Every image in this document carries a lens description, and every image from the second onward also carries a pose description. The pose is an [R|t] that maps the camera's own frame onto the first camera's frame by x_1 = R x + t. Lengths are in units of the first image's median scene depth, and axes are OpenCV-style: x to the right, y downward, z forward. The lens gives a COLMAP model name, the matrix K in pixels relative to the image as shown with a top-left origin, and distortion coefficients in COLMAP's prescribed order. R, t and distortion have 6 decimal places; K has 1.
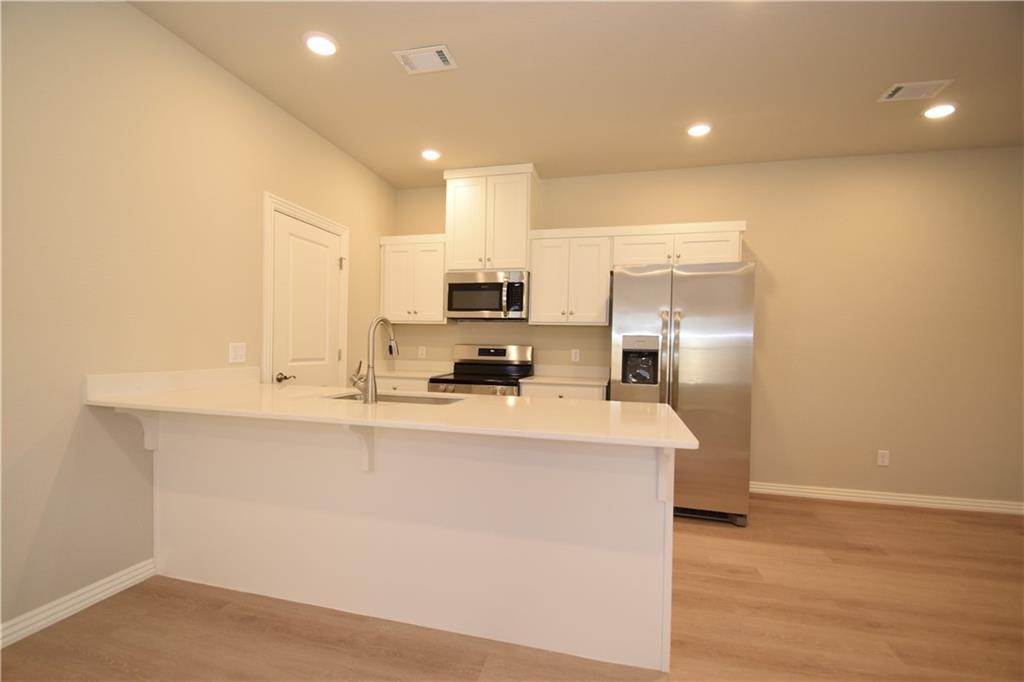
lens RADIAL K [[451.5, 0, 504.6], [0, 451.5, 355.4], [0, 0, 1]] dist [0.011000, -0.015535]
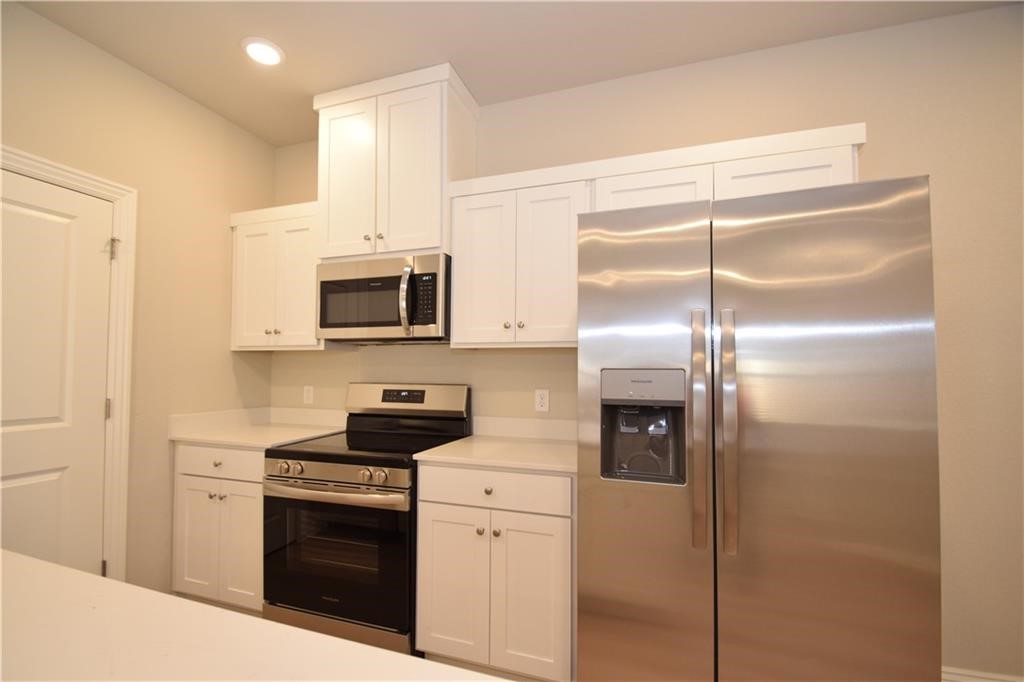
lens RADIAL K [[451.5, 0, 504.6], [0, 451.5, 355.4], [0, 0, 1]] dist [0.011000, -0.015535]
pose [[0.996105, -0.018832, -0.086139, 0.169910], [0.014231, 0.998454, -0.053727, -0.028718], [0.087017, 0.052292, 0.994833, 0.455140]]
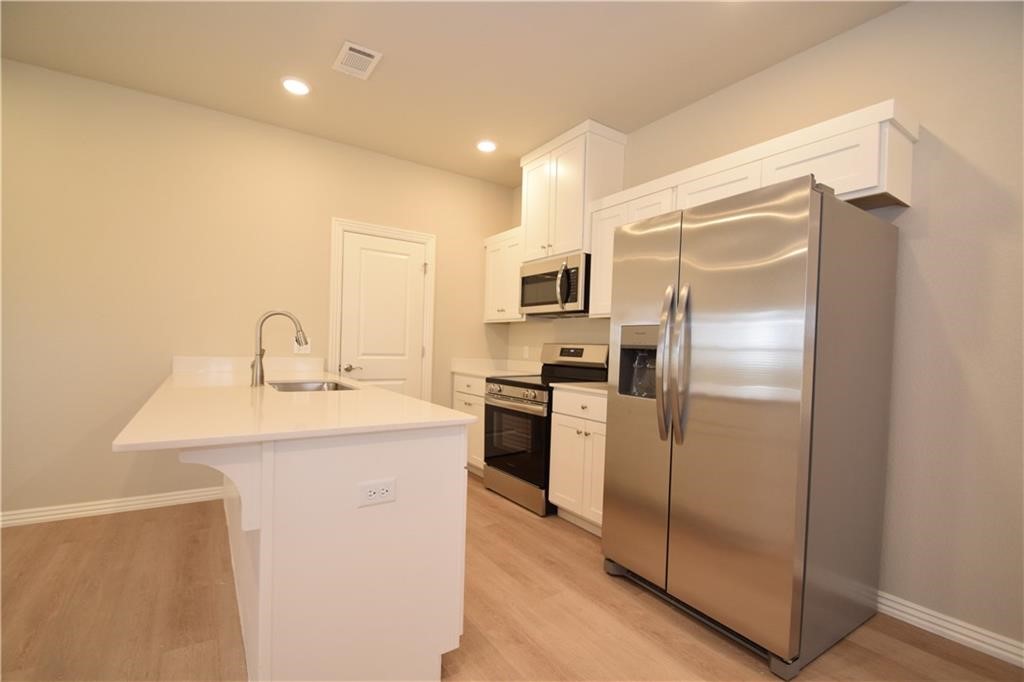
lens RADIAL K [[451.5, 0, 504.6], [0, 451.5, 355.4], [0, 0, 1]] dist [0.011000, -0.015535]
pose [[0.745133, 0.016051, -0.666722, 0.489642], [-0.029082, 0.999541, -0.008439, 0.010538], [0.666281, 0.025678, 0.745258, 0.297853]]
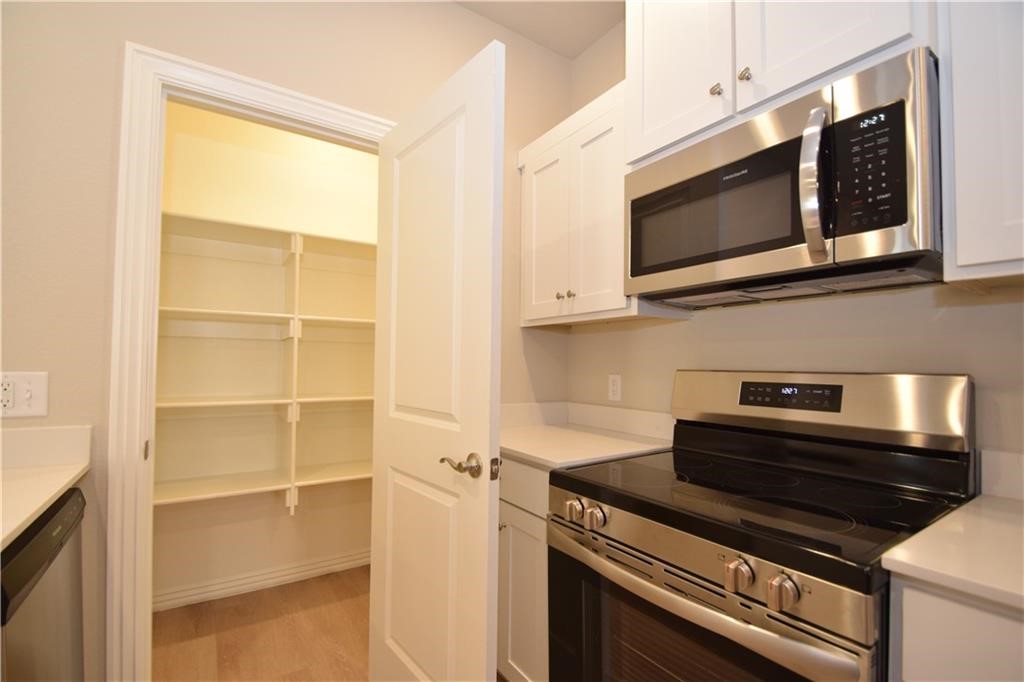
lens RADIAL K [[451.5, 0, 504.6], [0, 451.5, 355.4], [0, 0, 1]] dist [0.011000, -0.015535]
pose [[0.741157, -0.026067, -0.670825, 0.039949], [-0.010849, 0.998650, -0.050791, -0.017858], [0.671244, 0.044922, 0.739874, 0.697282]]
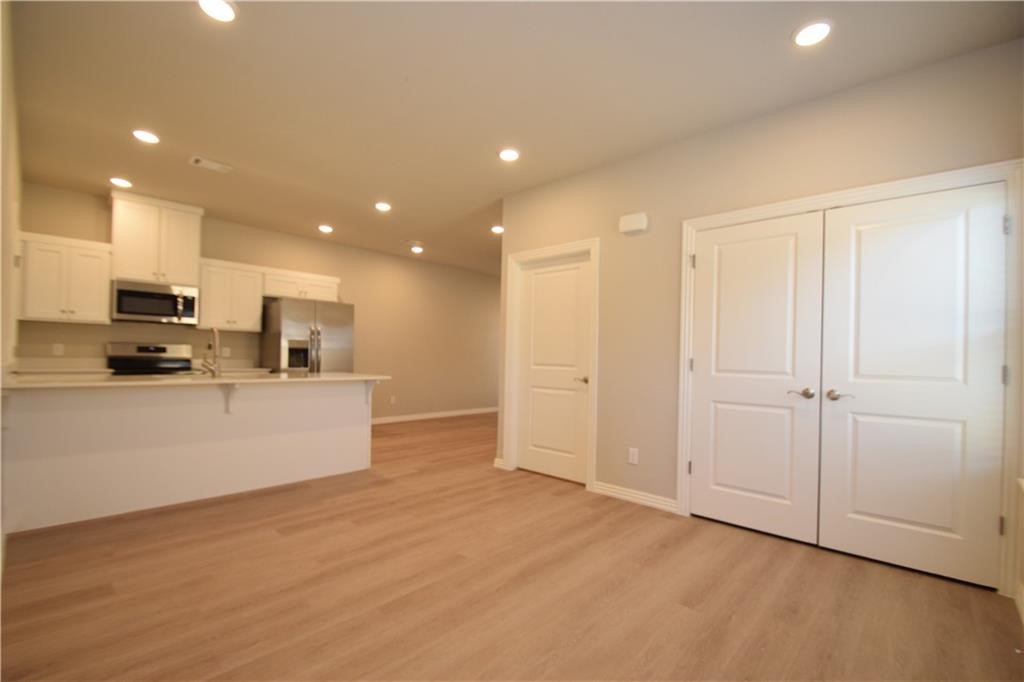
lens RADIAL K [[451.5, 0, 504.6], [0, 451.5, 355.4], [0, 0, 1]] dist [0.011000, -0.015535]
pose [[0.478945, -0.009372, 0.877795, -0.682231], [0.008526, 0.999946, 0.006024, 0.010083], [-0.877803, 0.004599, 0.478999, -0.418467]]
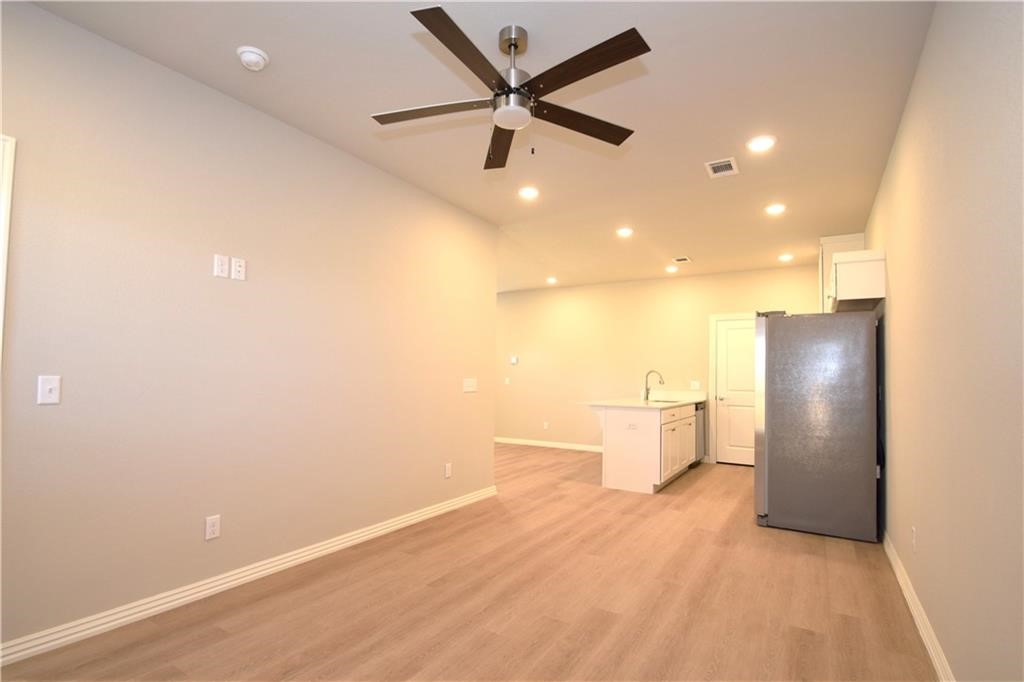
lens RADIAL K [[494.7, 0, 505.8], [0, 494.7, 357.9], [0, 0, 1]] dist [-0.009749, -0.000580]
pose [[-0.296503, -0.061973, -0.953019, 1.584280], [-0.043181, 0.997742, -0.051447, 0.018800], [0.954055, 0.025898, -0.298510, 0.572600]]
